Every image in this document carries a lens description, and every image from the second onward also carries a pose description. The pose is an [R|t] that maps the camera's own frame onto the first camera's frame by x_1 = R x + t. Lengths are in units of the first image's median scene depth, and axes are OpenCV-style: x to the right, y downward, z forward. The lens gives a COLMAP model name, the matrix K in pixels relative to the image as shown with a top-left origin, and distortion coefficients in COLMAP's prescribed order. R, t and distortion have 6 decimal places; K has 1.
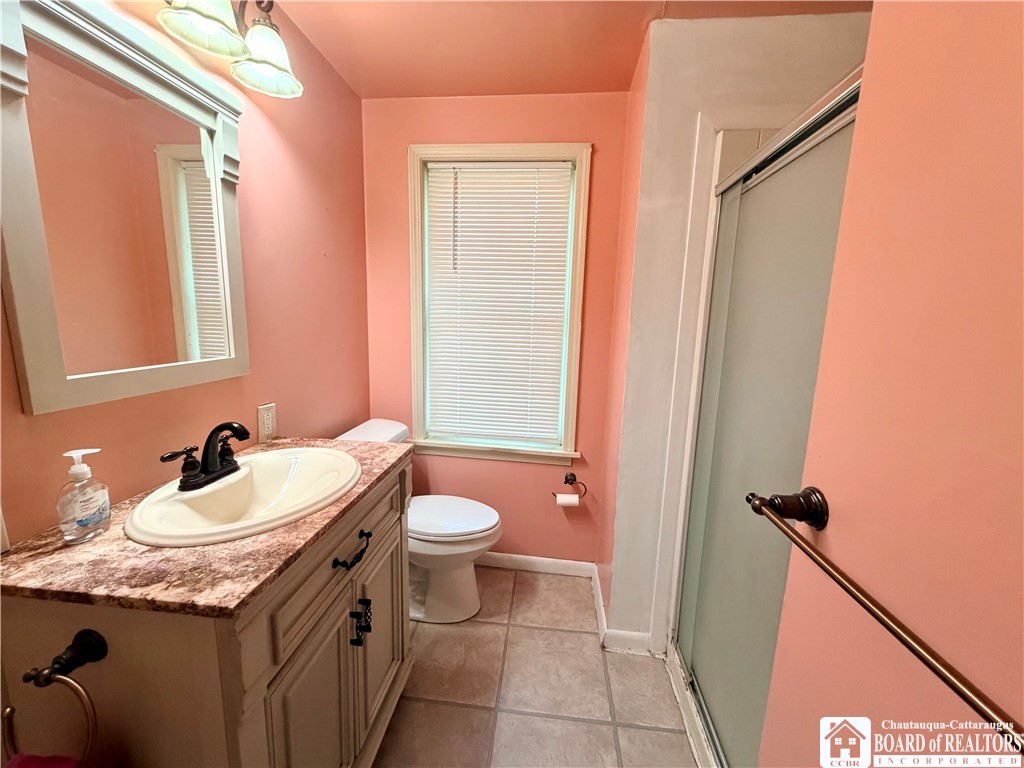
lens RADIAL K [[409.3, 0, 509.1], [0, 409.3, 383.3], [0, 0, 1]] dist [-0.002746, -0.000820]
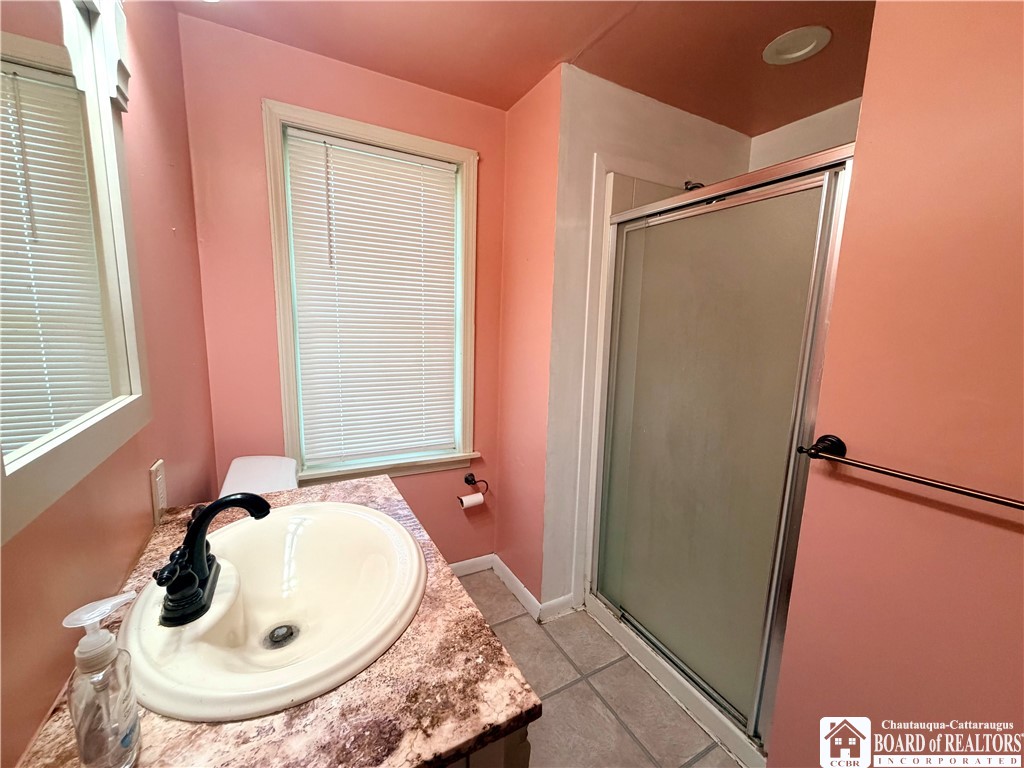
lens RADIAL K [[409.3, 0, 508.7], [0, 409.3, 383.7], [0, 0, 1]] dist [-0.002746, -0.000820]
pose [[0.821415, -0.092185, 0.562832, -0.373755], [0.087041, 0.995553, 0.036029, -0.036210], [-0.563651, 0.019394, 0.825786, 0.119708]]
